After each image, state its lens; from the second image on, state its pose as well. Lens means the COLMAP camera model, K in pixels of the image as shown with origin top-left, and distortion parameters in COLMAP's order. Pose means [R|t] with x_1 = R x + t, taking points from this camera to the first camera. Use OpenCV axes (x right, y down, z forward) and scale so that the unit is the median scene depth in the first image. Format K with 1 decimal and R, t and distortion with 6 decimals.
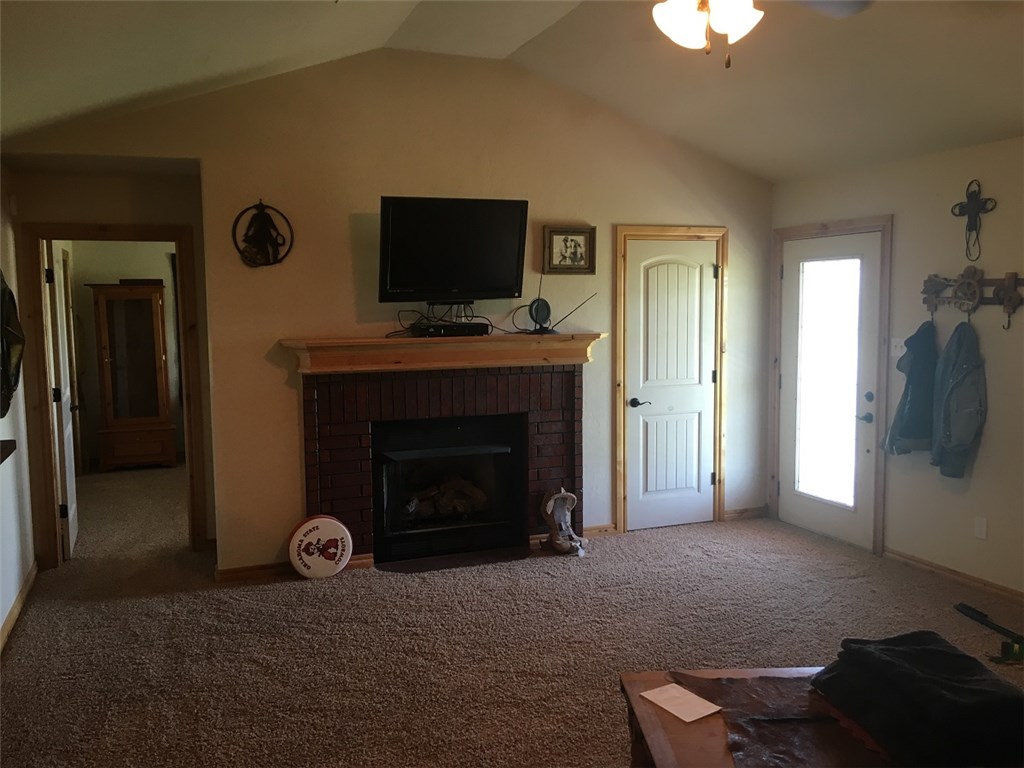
lens RADIAL K [[873.5, 0, 512.0], [0, 873.5, 384.0], [0, 0, 1]] dist [0.119203, -0.181675]
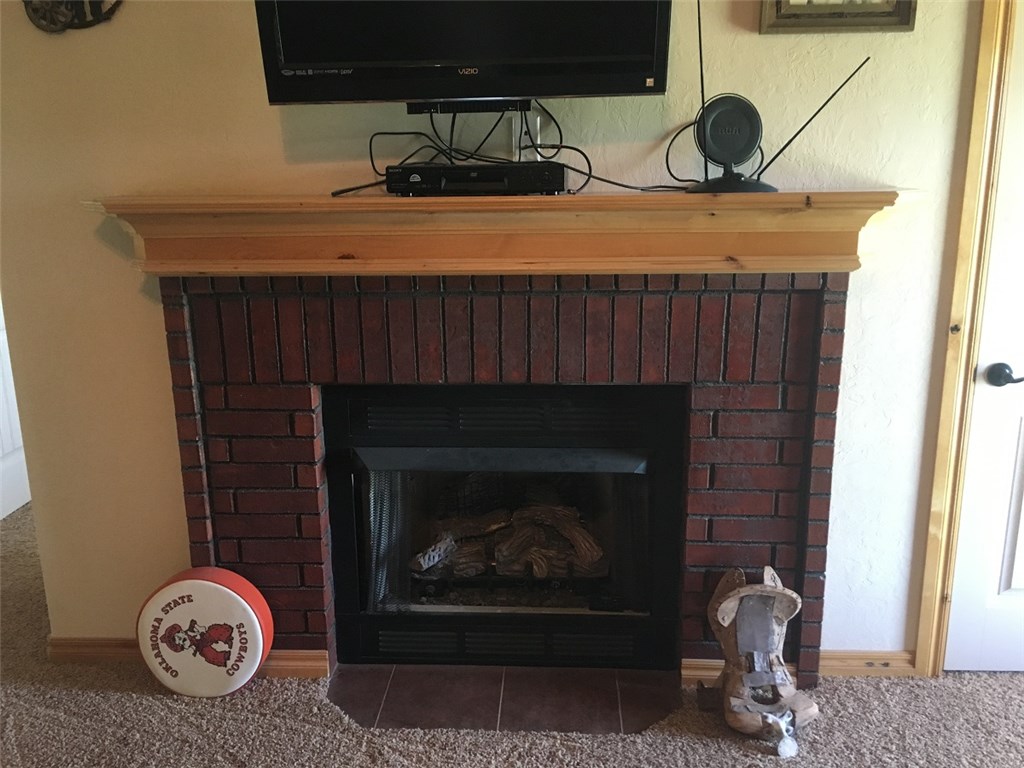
lens RADIAL K [[873.5, 0, 512.0], [0, 873.5, 384.0], [0, 0, 1]] dist [0.119203, -0.181675]
pose [[0.909436, 0.097201, -0.404325, 0.112933], [-0.037360, 0.987464, 0.153358, -0.029999], [0.414163, -0.124363, 0.901667, 0.601268]]
